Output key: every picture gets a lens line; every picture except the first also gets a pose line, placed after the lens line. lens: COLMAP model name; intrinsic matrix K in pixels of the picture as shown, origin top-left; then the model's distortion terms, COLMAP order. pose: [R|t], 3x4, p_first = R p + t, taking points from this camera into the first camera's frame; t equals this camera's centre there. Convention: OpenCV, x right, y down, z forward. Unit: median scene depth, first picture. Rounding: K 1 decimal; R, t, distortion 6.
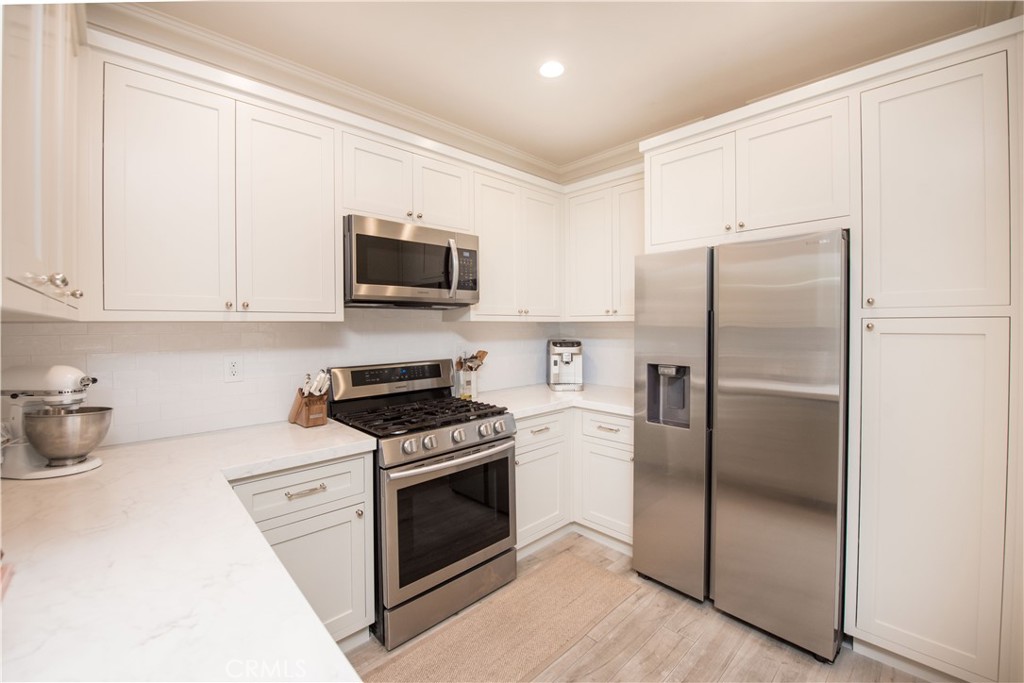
lens RADIAL K [[419.9, 0, 509.9], [0, 419.9, 320.6], [0, 0, 1]] dist [-0.024595, -0.000126]
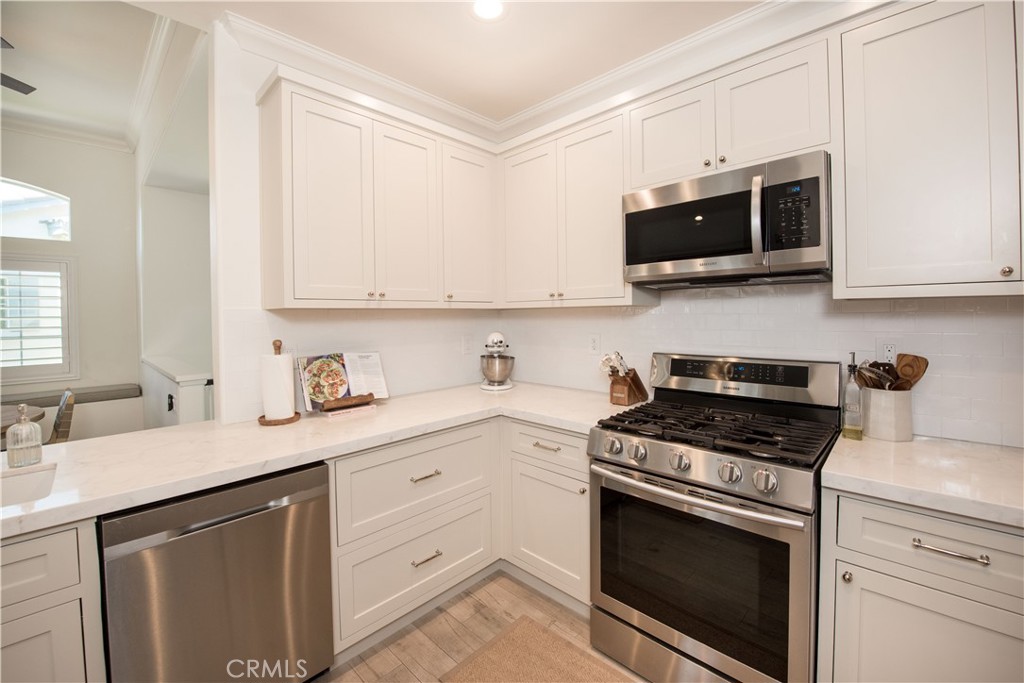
lens RADIAL K [[420.9, 0, 515.5], [0, 420.9, 312.3], [0, 0, 1]] dist [-0.023777, -0.000560]
pose [[0.052304, 0.000860, -0.998631, 0.582706], [0.020346, 0.999791, 0.001927, 0.012043], [0.998424, -0.020419, 0.052276, 0.687749]]
